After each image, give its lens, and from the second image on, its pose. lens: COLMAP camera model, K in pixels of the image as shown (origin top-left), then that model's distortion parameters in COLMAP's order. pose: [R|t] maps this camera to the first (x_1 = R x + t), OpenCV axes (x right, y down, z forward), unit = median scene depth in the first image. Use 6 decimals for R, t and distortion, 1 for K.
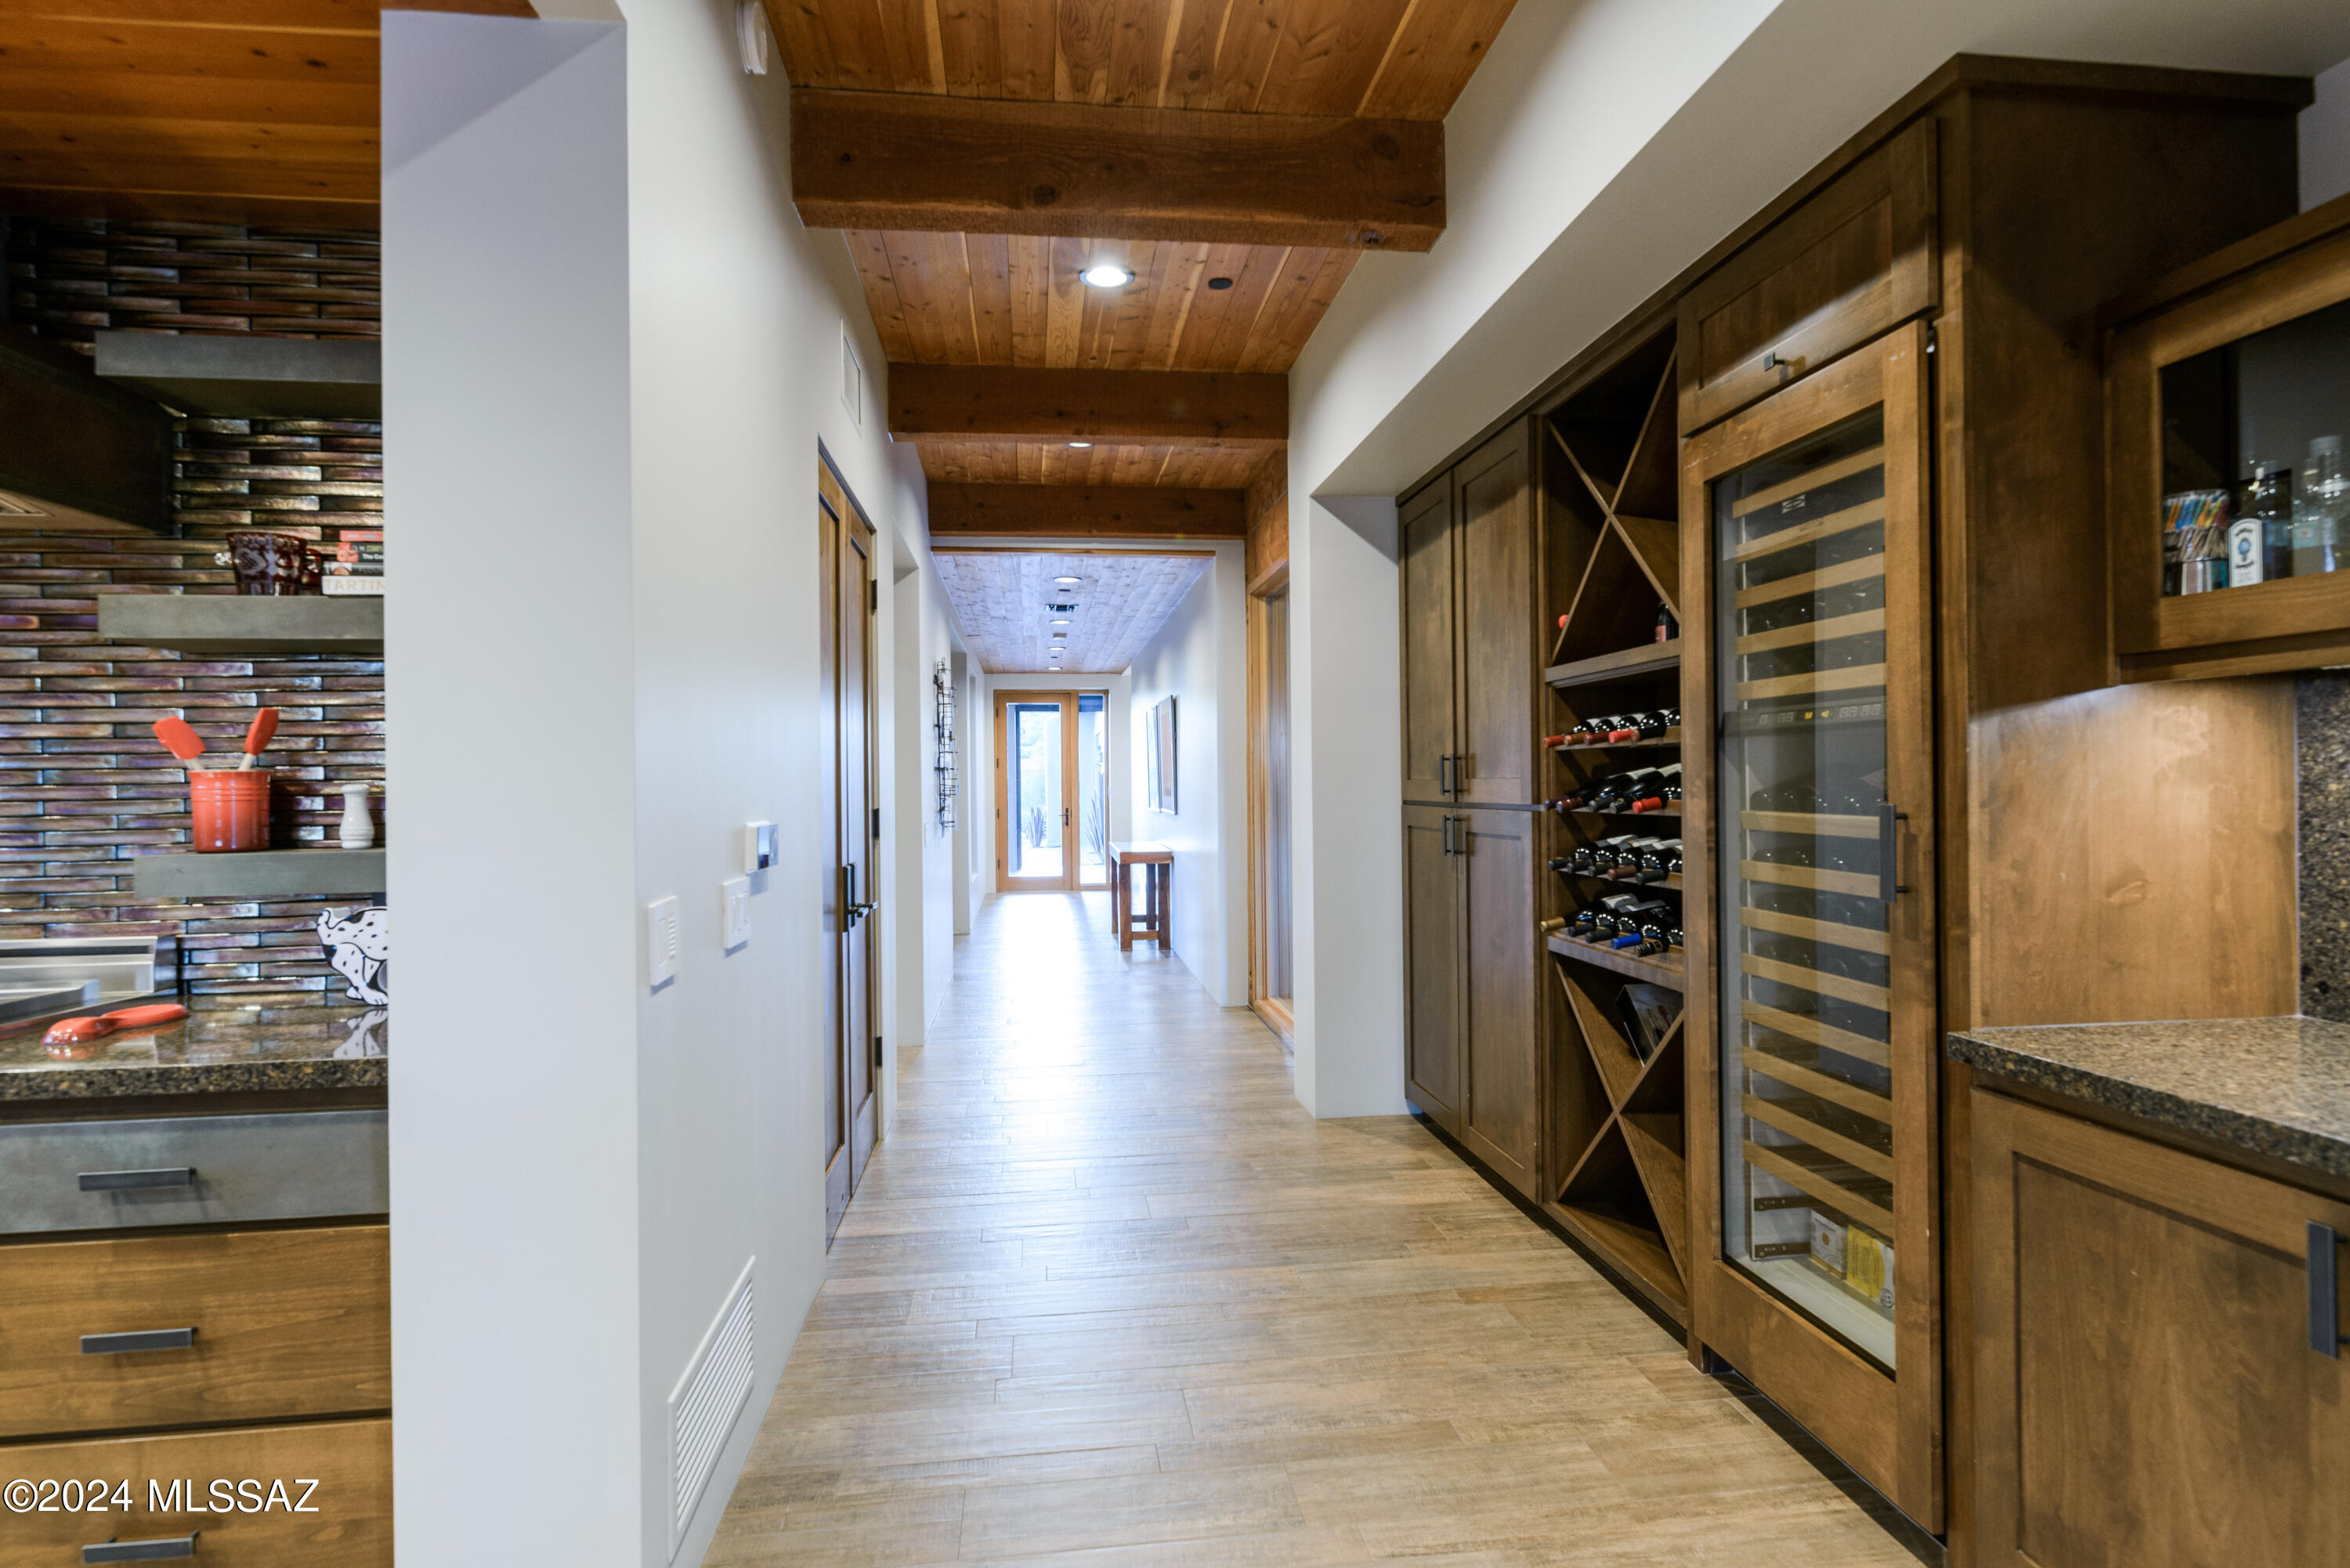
lens RADIAL K [[1173.9, 0, 1182.8], [0, 1173.9, 782.6], [0, 0, 1]] dist [-0.001851, -0.000165]
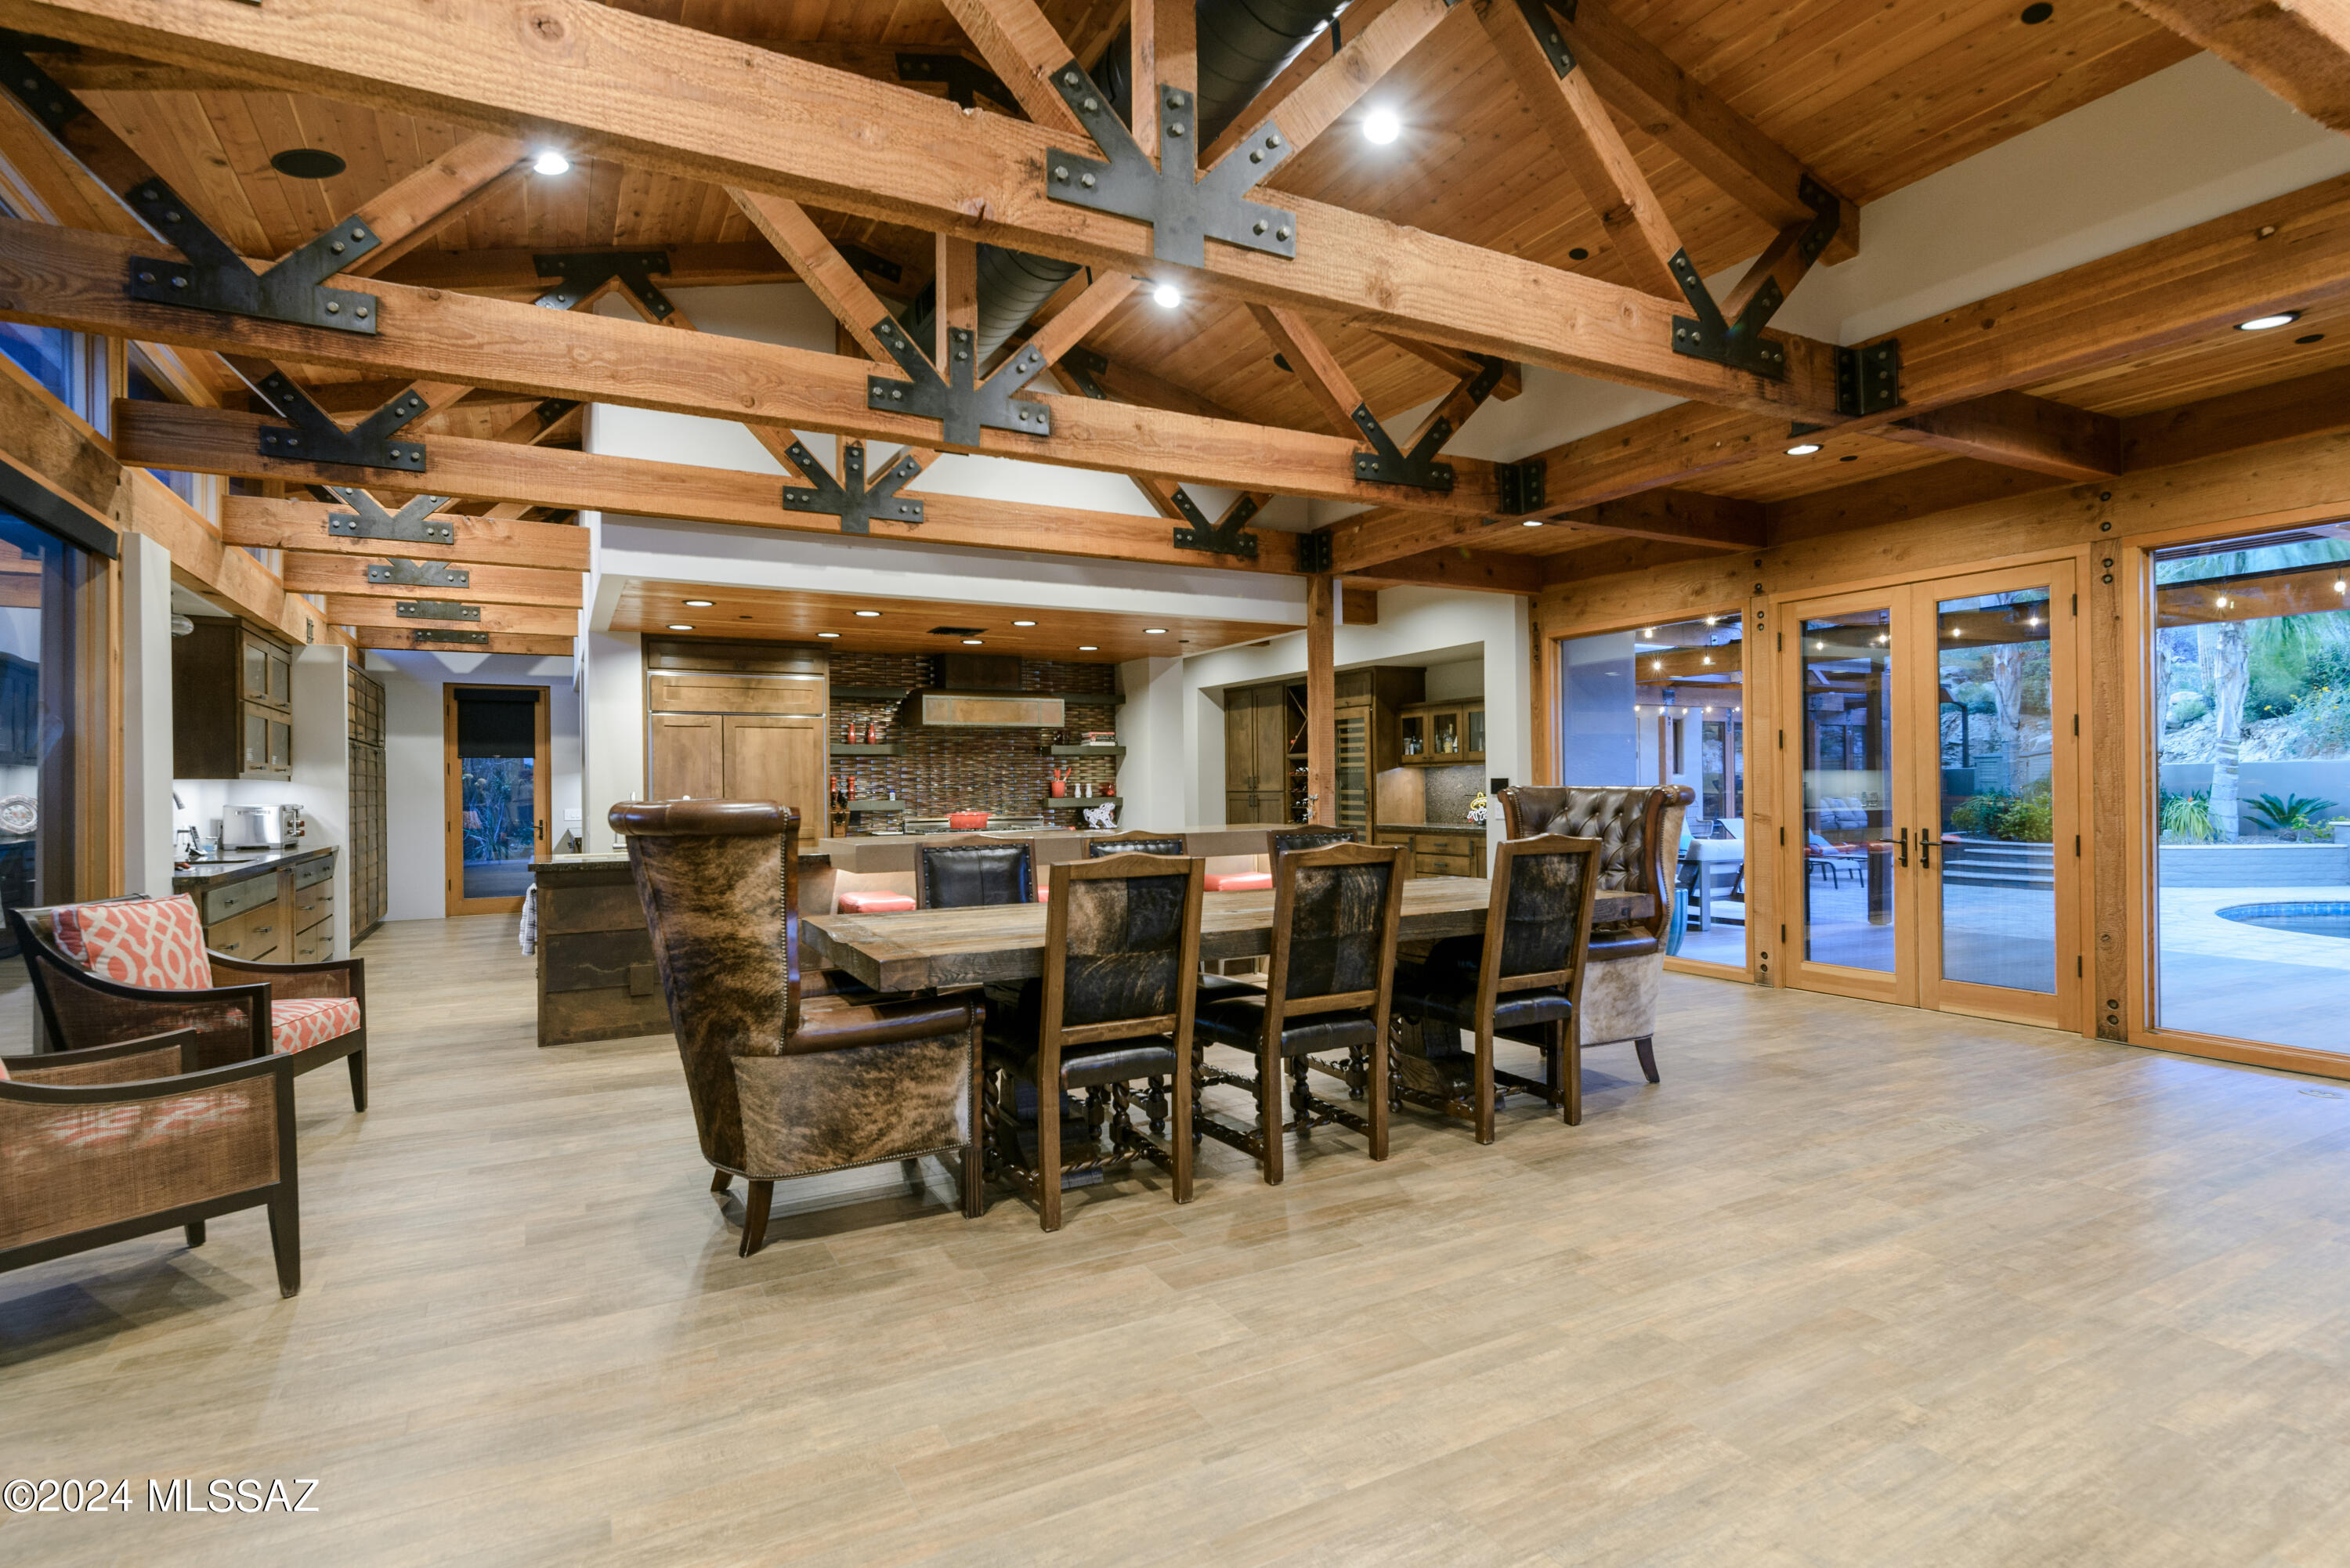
lens RADIAL K [[1173.9, 0, 1184.2], [0, 1173.9, 773.4], [0, 0, 1]] dist [-0.001851, -0.000165]
pose [[0.931038, 0.006678, 0.364861, -1.960570], [-0.001019, 0.999876, -0.015701, 0.033833], [-0.364921, 0.014246, 0.930930, -3.401754]]
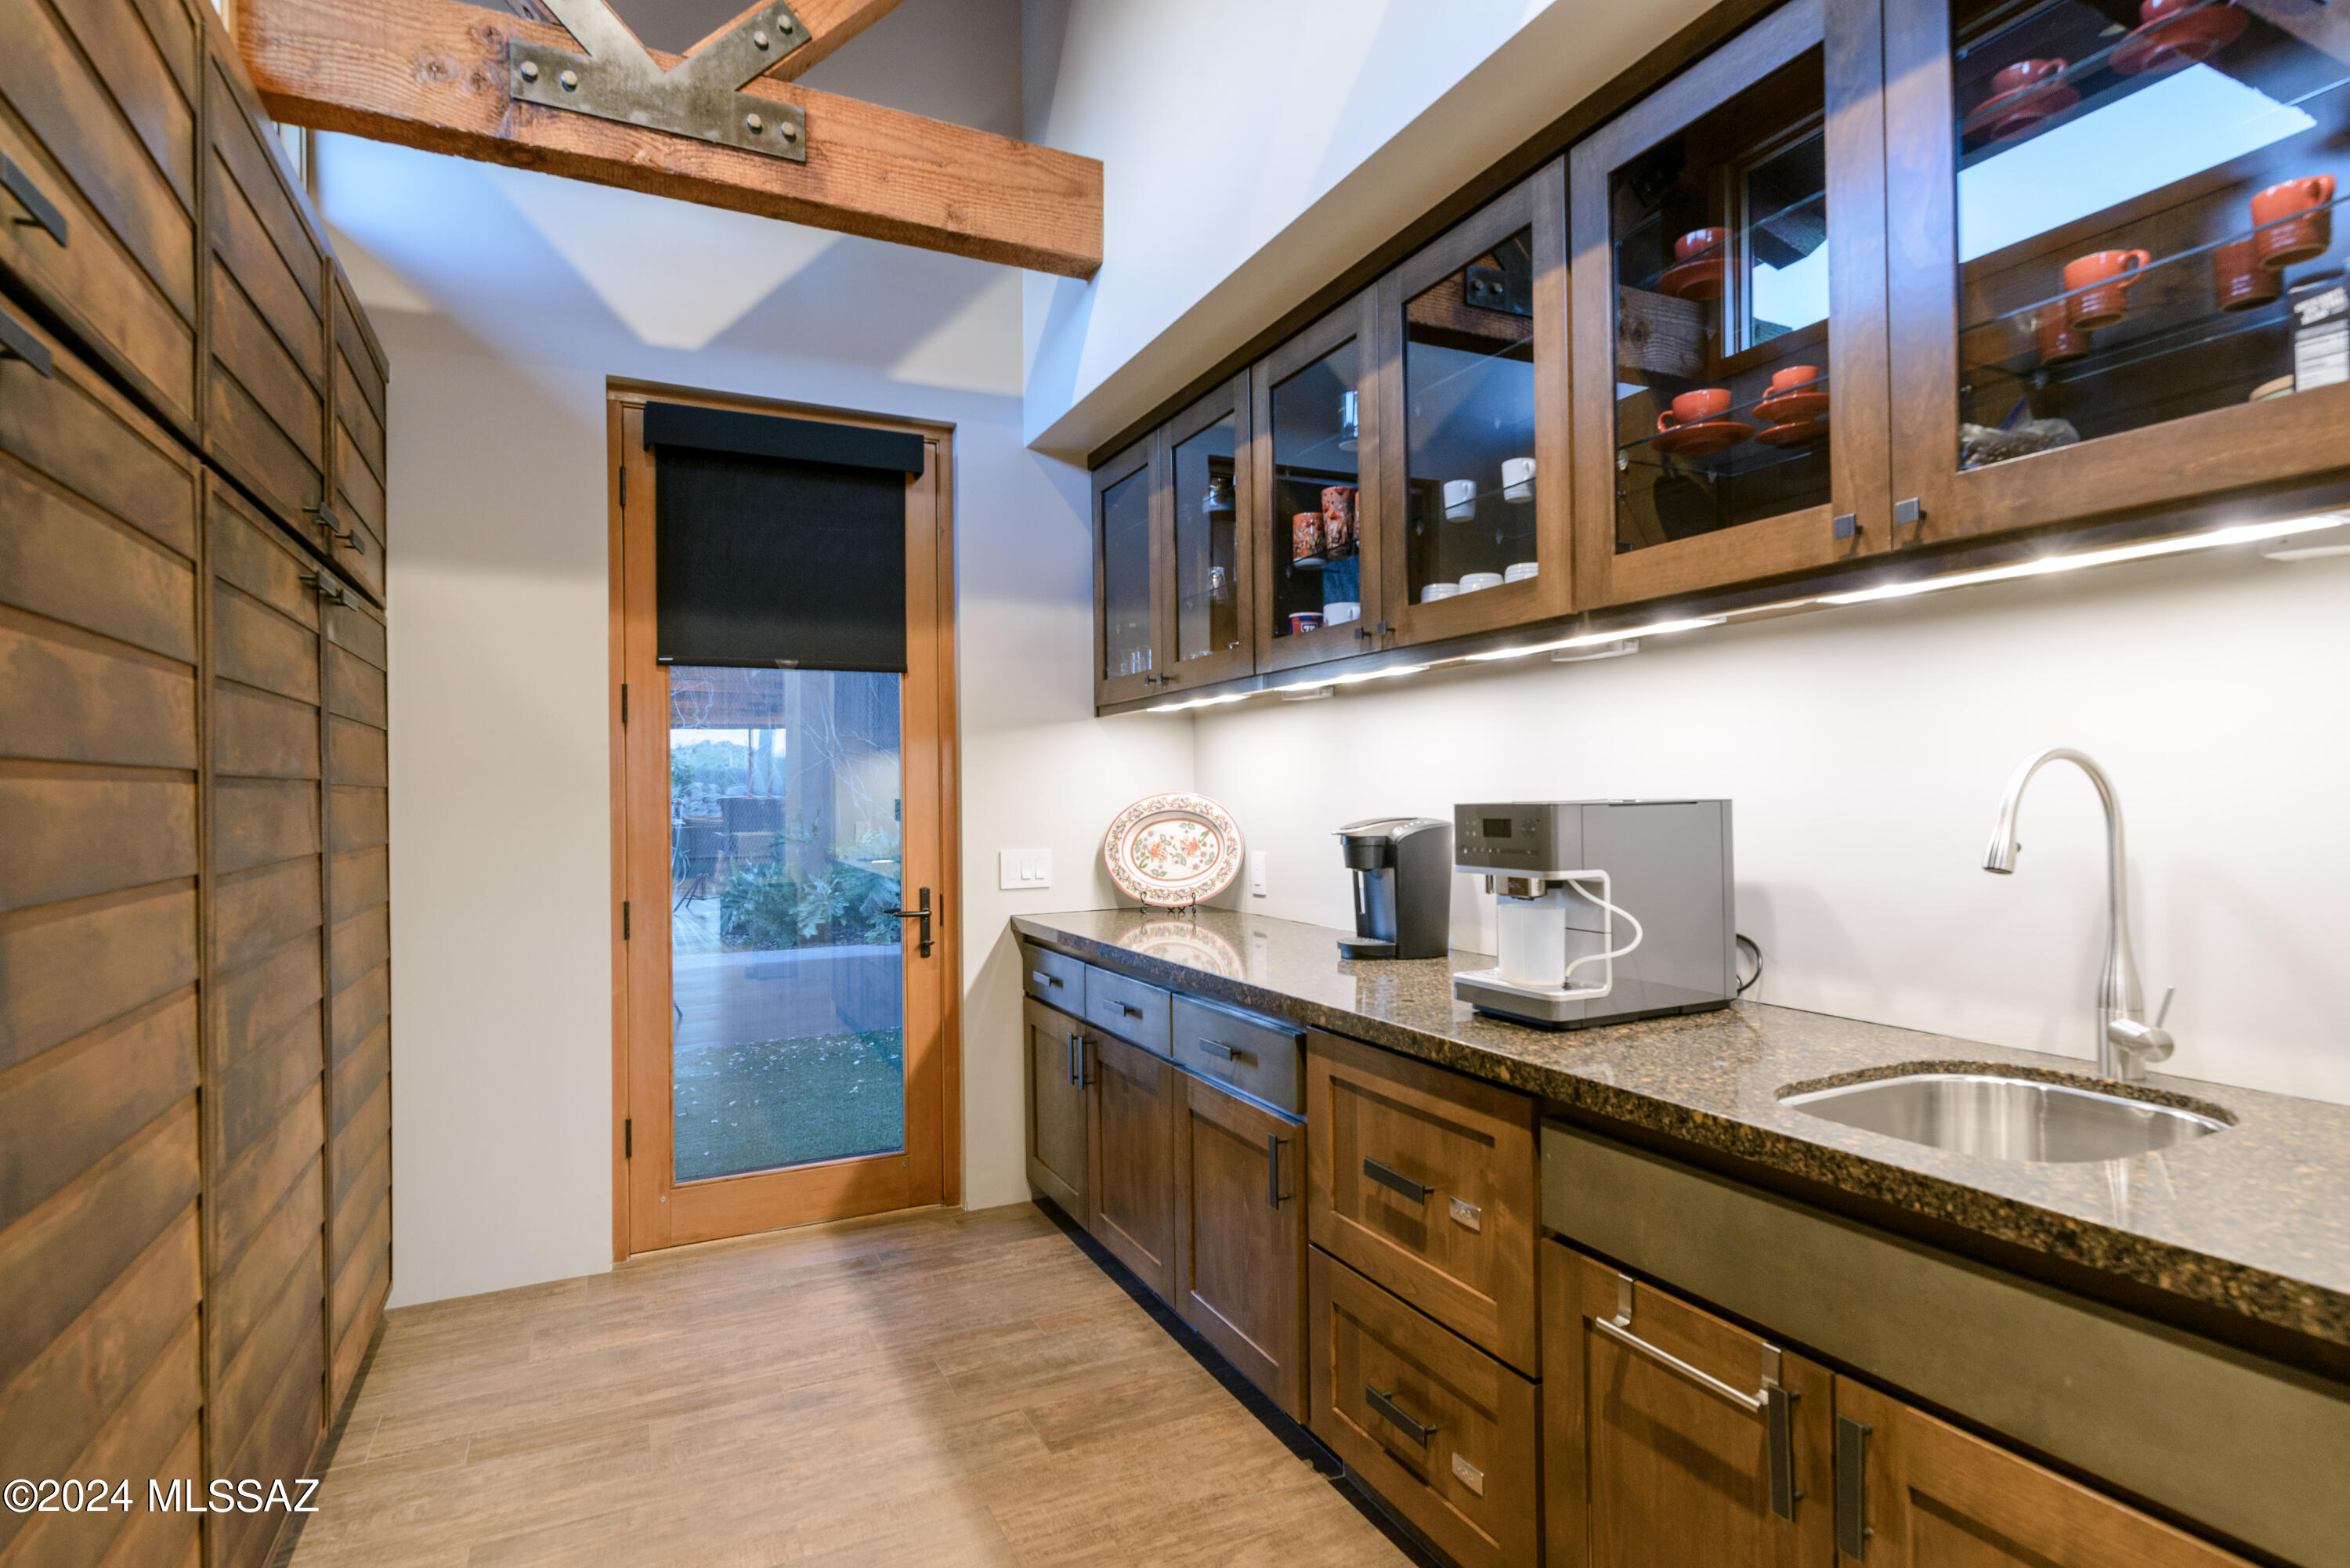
lens RADIAL K [[1173.9, 0, 1181.0], [0, 1173.9, 786.1], [0, 0, 1]] dist [-0.001851, -0.000165]
pose [[0.945123, 0.009004, 0.326591, -2.962983], [-0.005420, 0.999915, -0.011881, 0.046495], [-0.326670, 0.009459, 0.945091, 1.260974]]
